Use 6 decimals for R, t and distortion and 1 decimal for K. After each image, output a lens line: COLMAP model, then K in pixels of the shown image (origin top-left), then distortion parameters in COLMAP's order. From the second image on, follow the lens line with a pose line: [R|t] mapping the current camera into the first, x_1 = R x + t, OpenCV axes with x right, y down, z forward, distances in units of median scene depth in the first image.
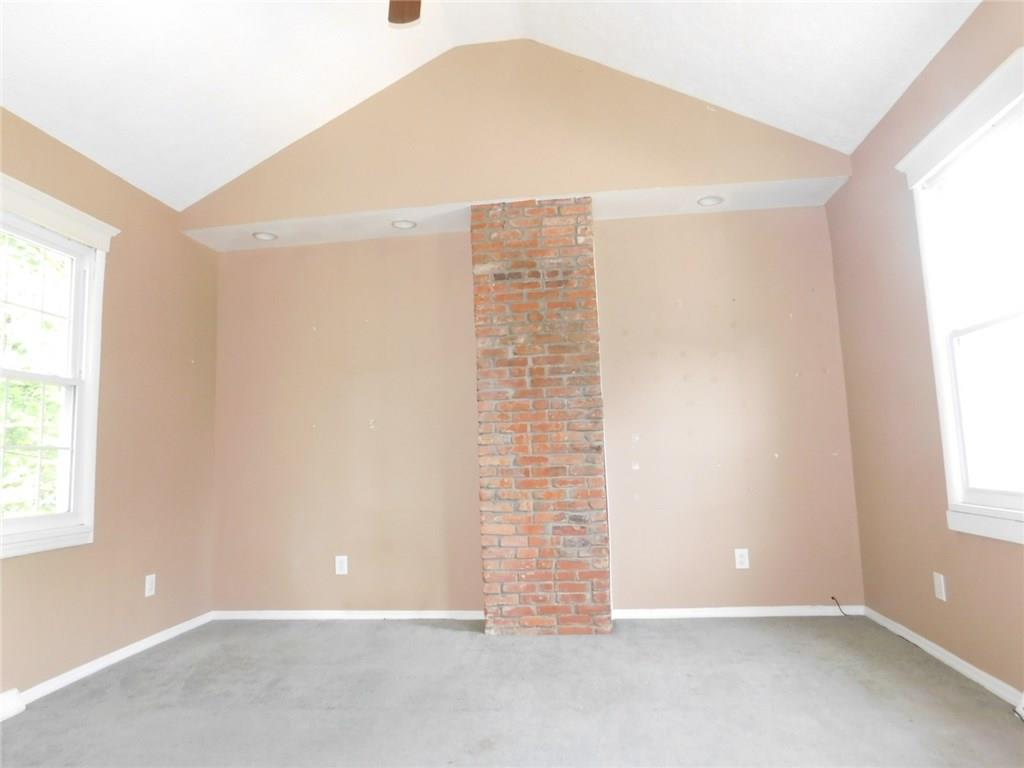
lens RADIAL K [[669.5, 0, 512.5], [0, 669.5, 385.0], [0, 0, 1]] dist [-0.049728, 0.016120]
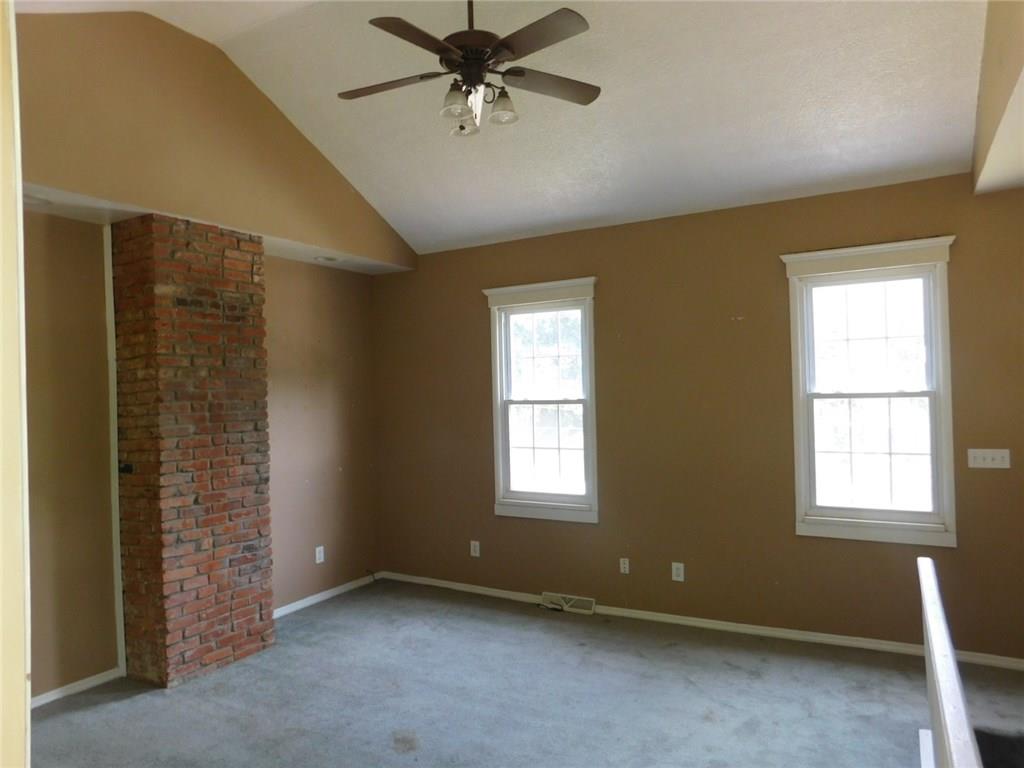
lens RADIAL K [[669.5, 0, 514.0], [0, 669.5, 383.2], [0, 0, 1]] dist [-0.049728, 0.016120]
pose [[0.393778, 0.032589, 0.918628, -0.694280], [-0.094363, 0.995525, 0.005133, -0.101550], [-0.914349, -0.088706, 0.395091, 0.220004]]
